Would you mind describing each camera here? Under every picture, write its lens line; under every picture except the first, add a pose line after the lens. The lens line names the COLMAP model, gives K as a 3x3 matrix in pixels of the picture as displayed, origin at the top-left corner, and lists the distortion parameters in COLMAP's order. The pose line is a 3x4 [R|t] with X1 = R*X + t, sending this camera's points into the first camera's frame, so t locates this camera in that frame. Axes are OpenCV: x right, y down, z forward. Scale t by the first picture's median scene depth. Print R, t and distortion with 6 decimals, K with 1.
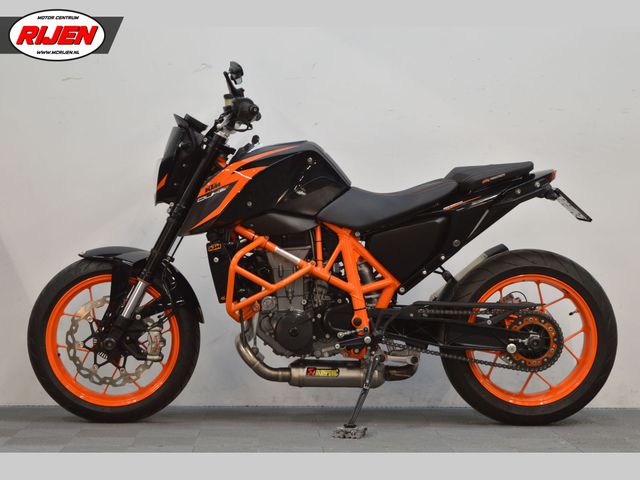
lens RADIAL K [[1518.9, 0, 320.9], [0, 1518.9, 237.9], [0, 0, 1]] dist [0.230908, 0.000000]
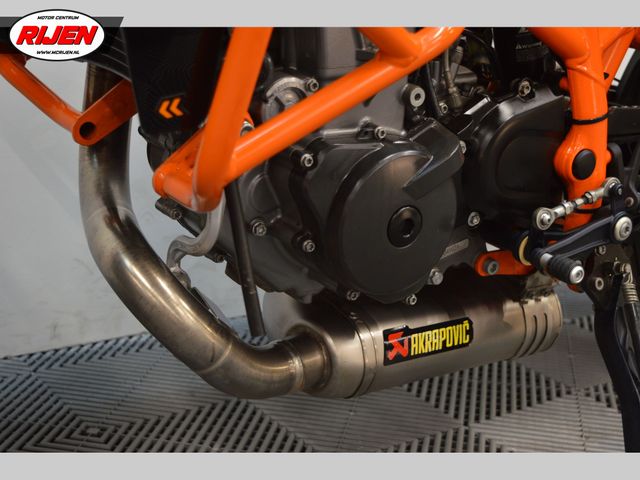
lens RADIAL K [[1058.0, 0, 321.6], [0, 1058.0, 242.8], [0, 0, 1]] dist [0.039256, 0.000000]
pose [[0.843302, -0.113107, 0.525404, -0.117478], [-0.040476, 0.961461, 0.271946, 0.018551], [-0.535914, -0.250599, 0.806223, 0.858674]]
